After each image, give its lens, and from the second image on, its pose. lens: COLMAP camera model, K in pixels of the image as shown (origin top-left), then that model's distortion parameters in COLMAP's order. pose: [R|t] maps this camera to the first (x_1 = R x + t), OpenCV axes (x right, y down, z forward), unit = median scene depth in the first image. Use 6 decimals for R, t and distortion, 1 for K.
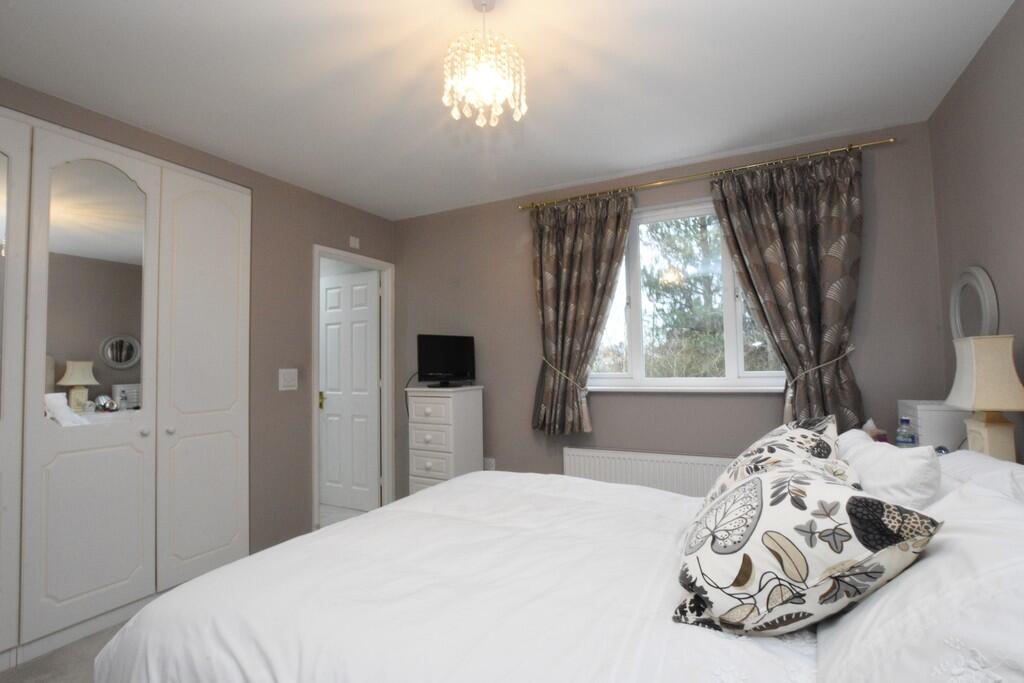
lens RADIAL K [[477.8, 0, 510.5], [0, 477.8, 346.4], [0, 0, 1]] dist [-0.021867, 0.000261]
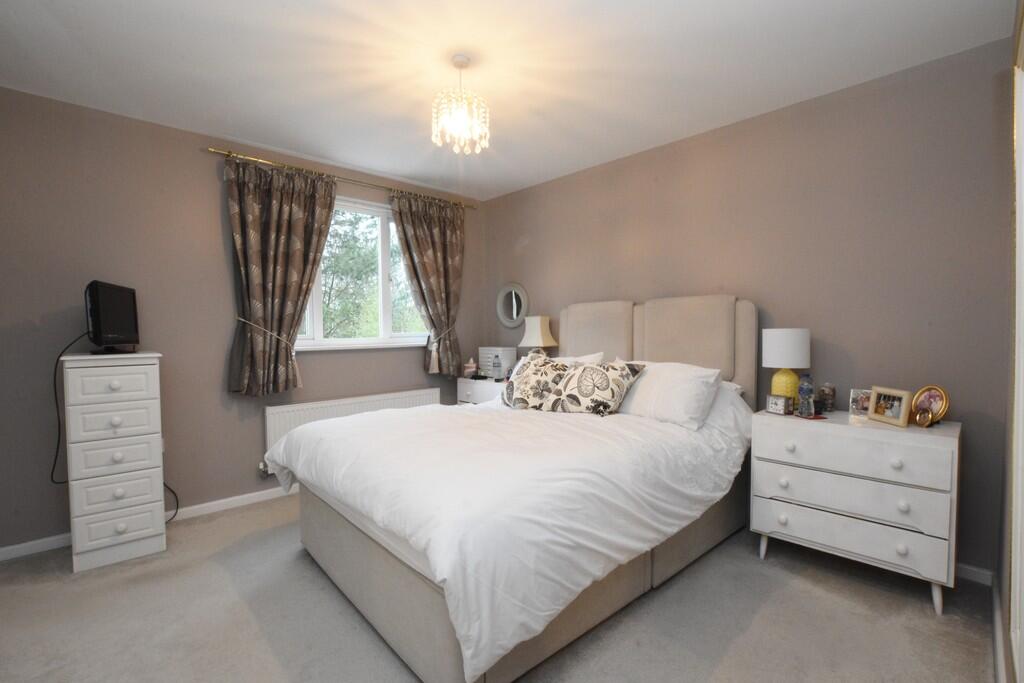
lens RADIAL K [[477.8, 0, 510.5], [0, 477.8, 346.4], [0, 0, 1]] dist [-0.021867, 0.000261]
pose [[0.330483, -0.018740, 0.943626, -0.803435], [-0.032650, 0.998977, 0.031274, 0.038567], [-0.943247, -0.041144, 0.329533, 0.208099]]
